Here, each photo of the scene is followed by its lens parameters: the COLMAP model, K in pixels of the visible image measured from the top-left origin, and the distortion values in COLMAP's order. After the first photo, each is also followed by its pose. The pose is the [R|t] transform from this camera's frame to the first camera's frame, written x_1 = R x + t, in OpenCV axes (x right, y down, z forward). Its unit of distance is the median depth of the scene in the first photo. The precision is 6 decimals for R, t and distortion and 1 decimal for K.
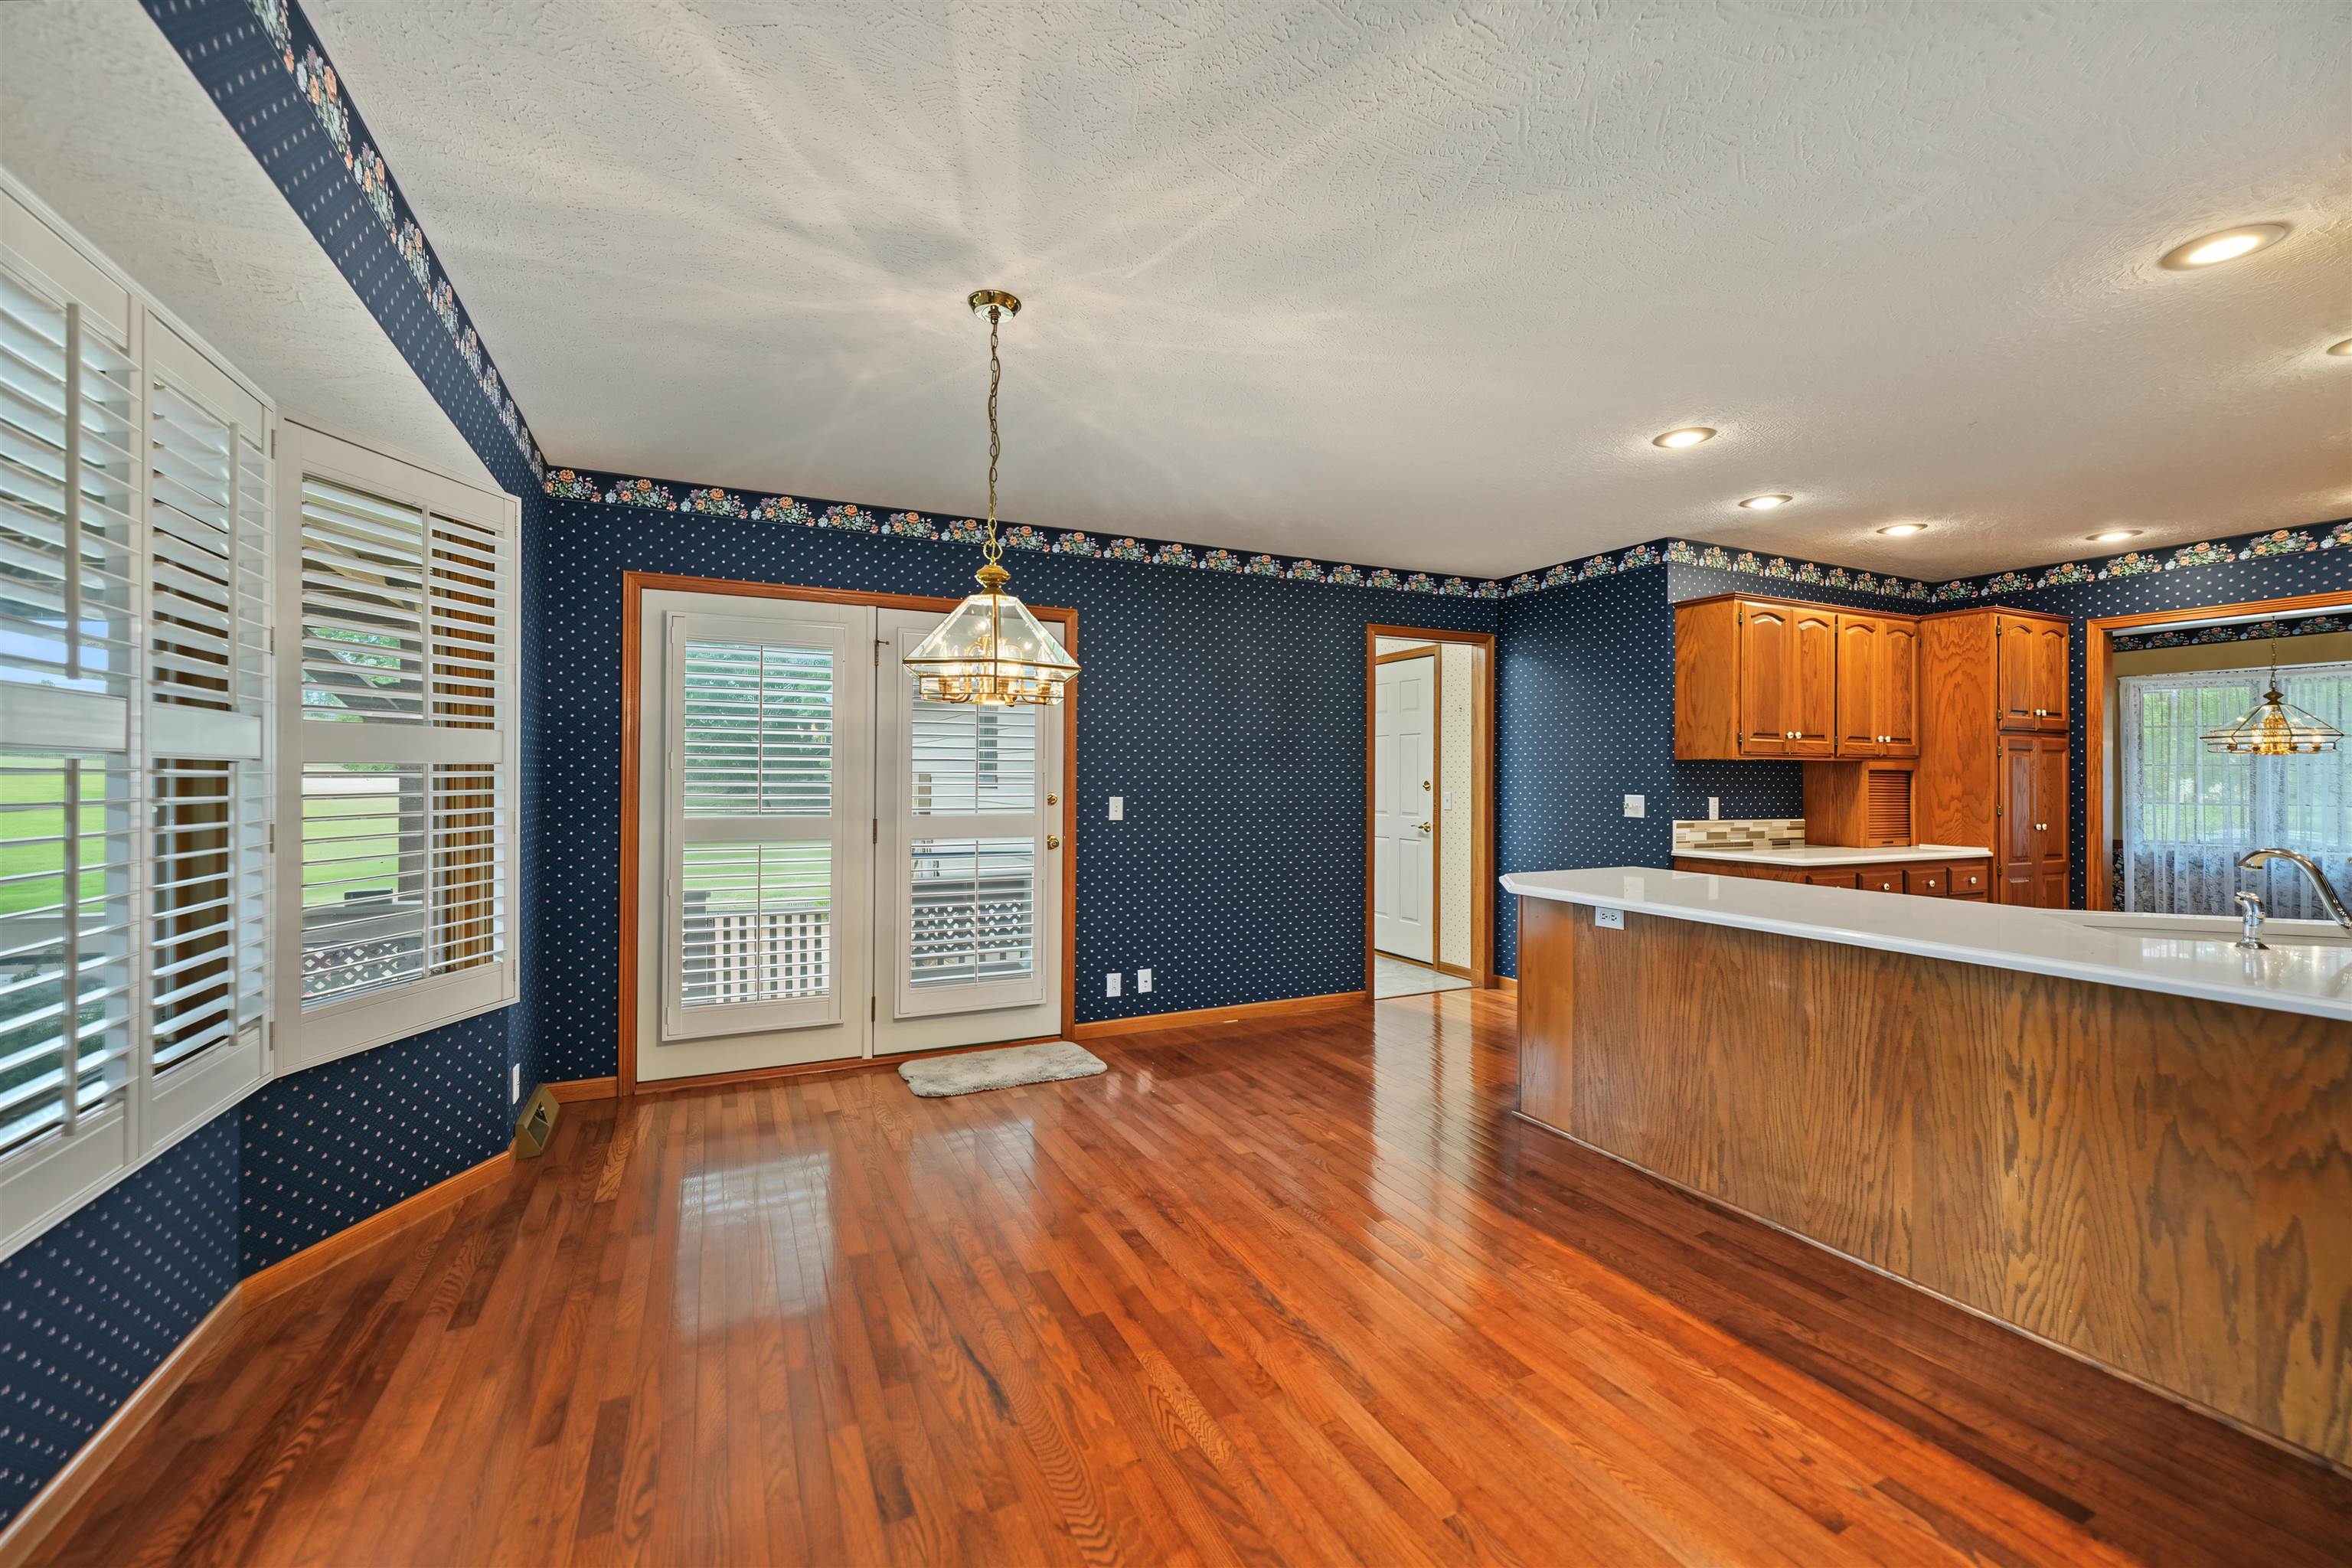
lens RADIAL K [[956.2, 0, 1178.0], [0, 956.2, 772.3], [0, 0, 1]] dist [-0.005119, 0.001463]
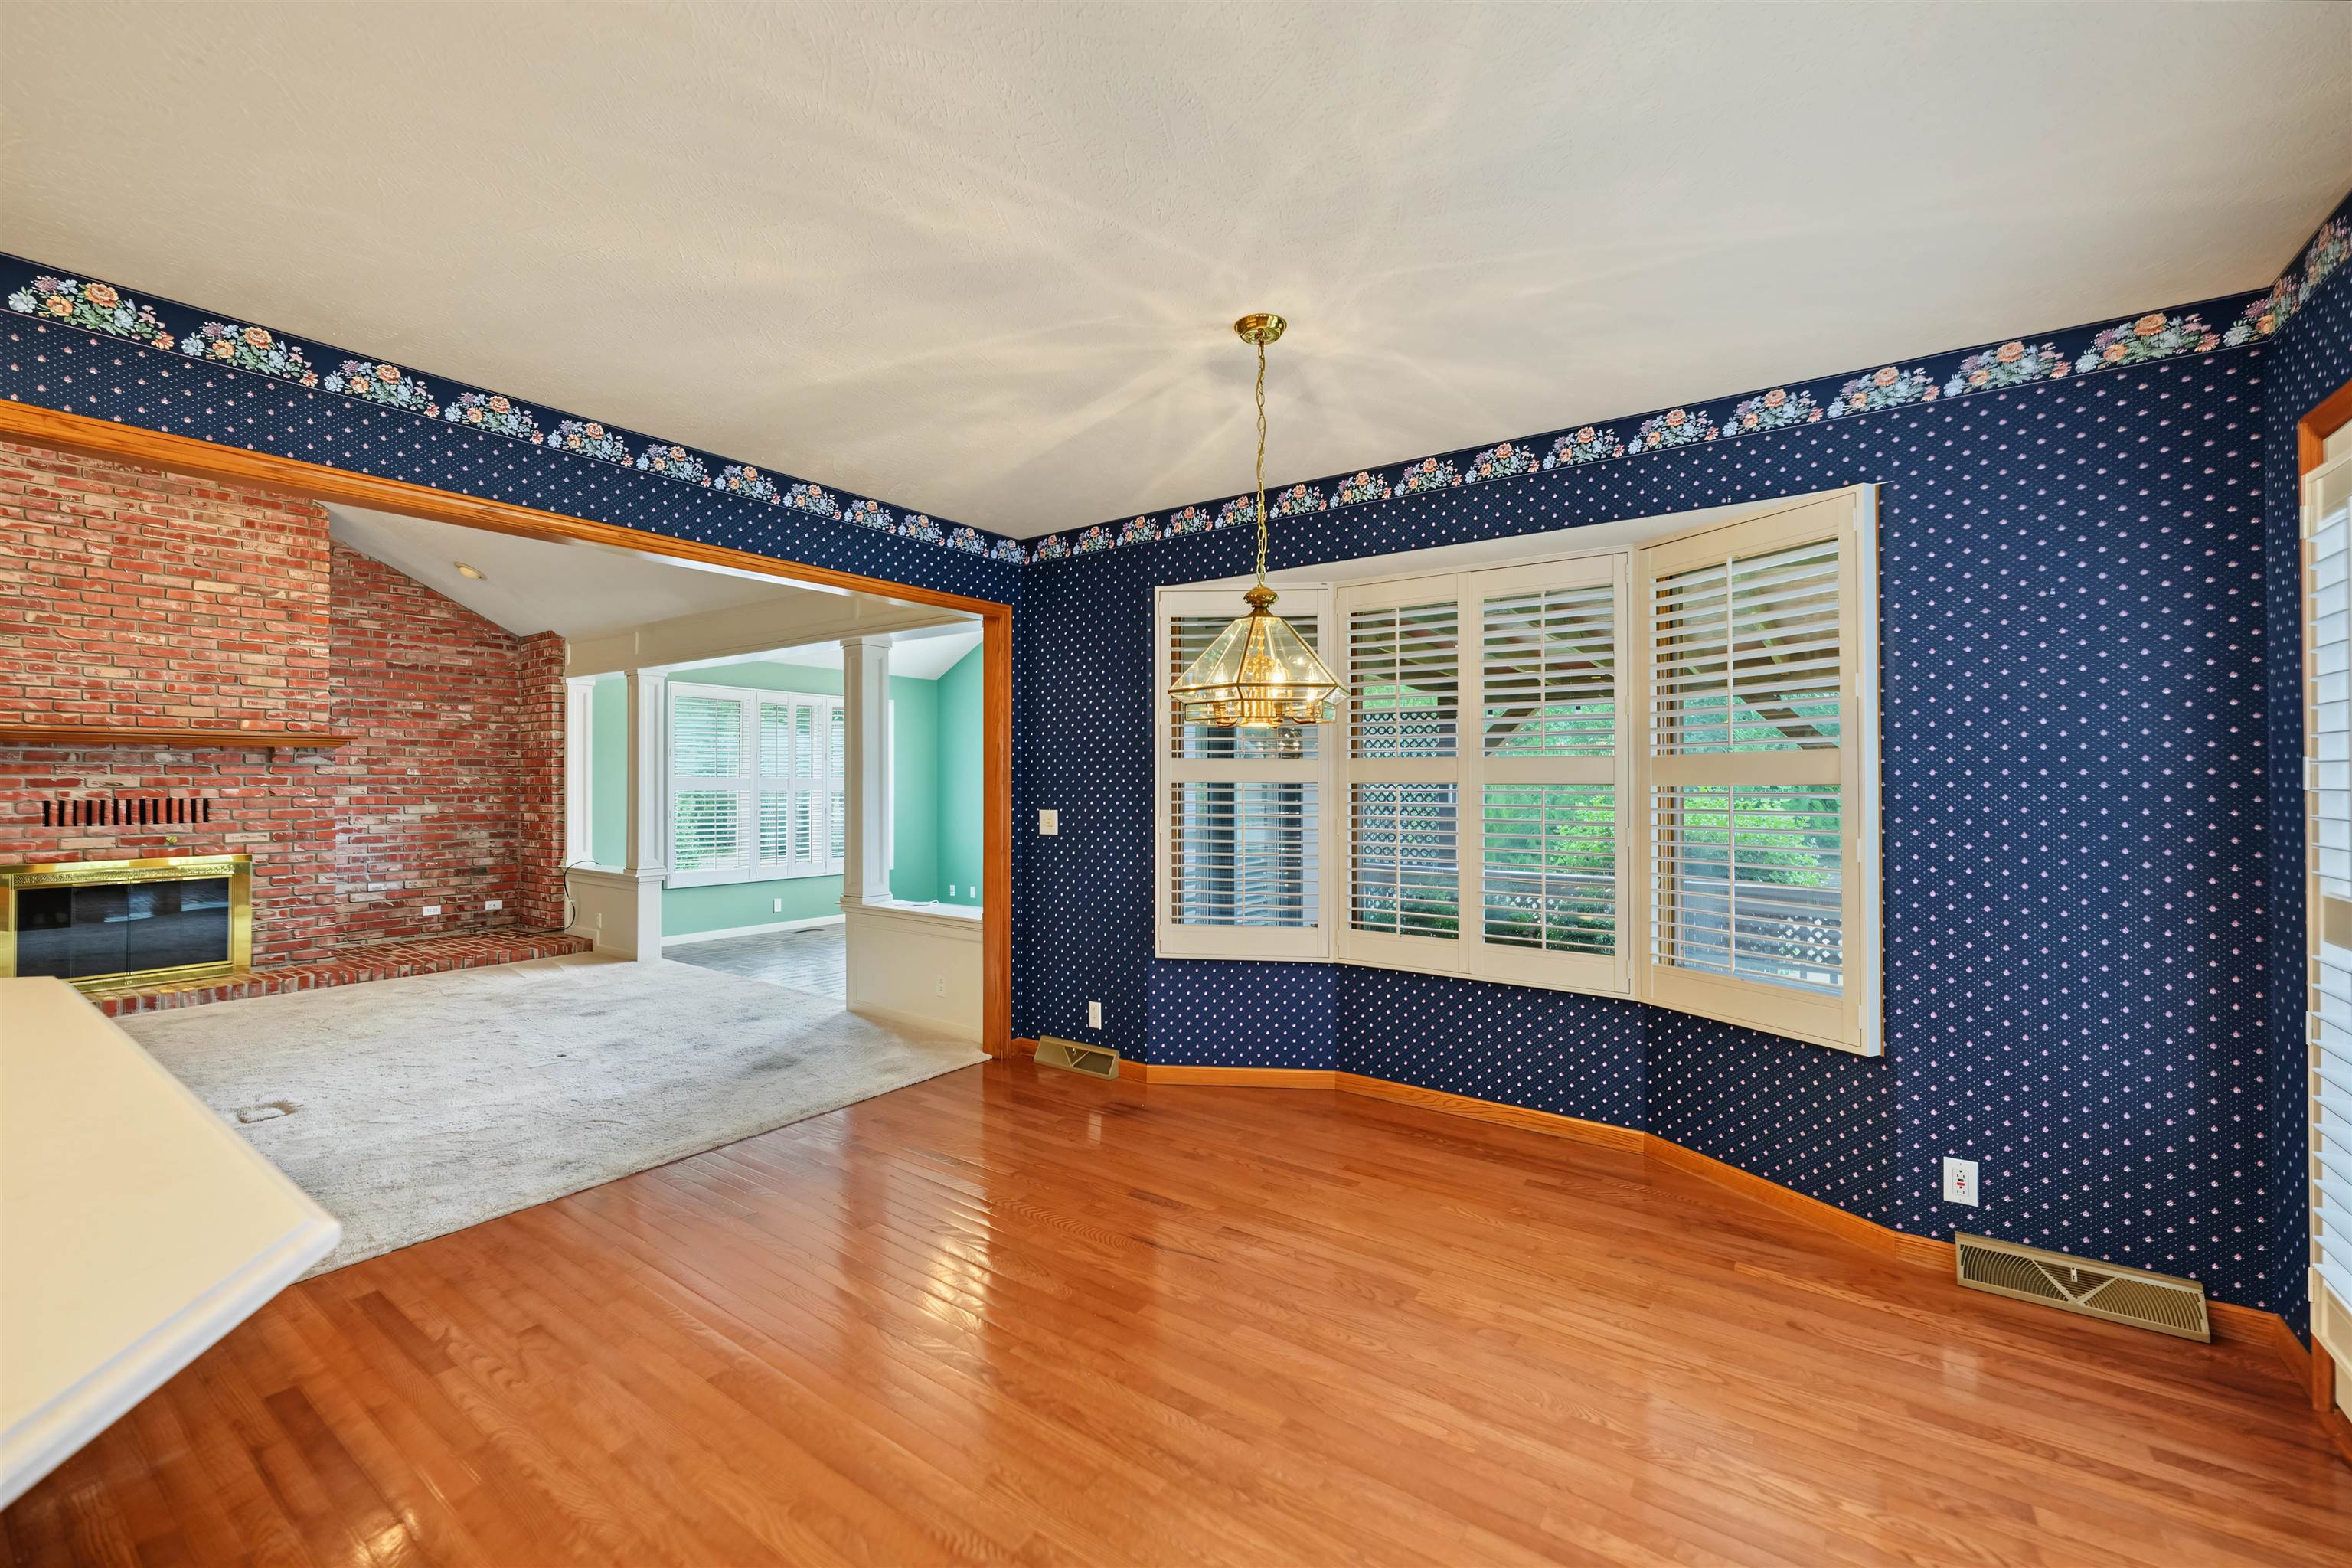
lens RADIAL K [[956.2, 0, 1177.0], [0, 956.2, 774.4], [0, 0, 1]] dist [-0.005119, 0.001463]
pose [[-0.877646, -0.008173, -0.479241, 0.177844], [-0.001832, 0.999905, -0.013697, -0.003677], [0.479307, -0.011143, -0.877577, 0.896699]]
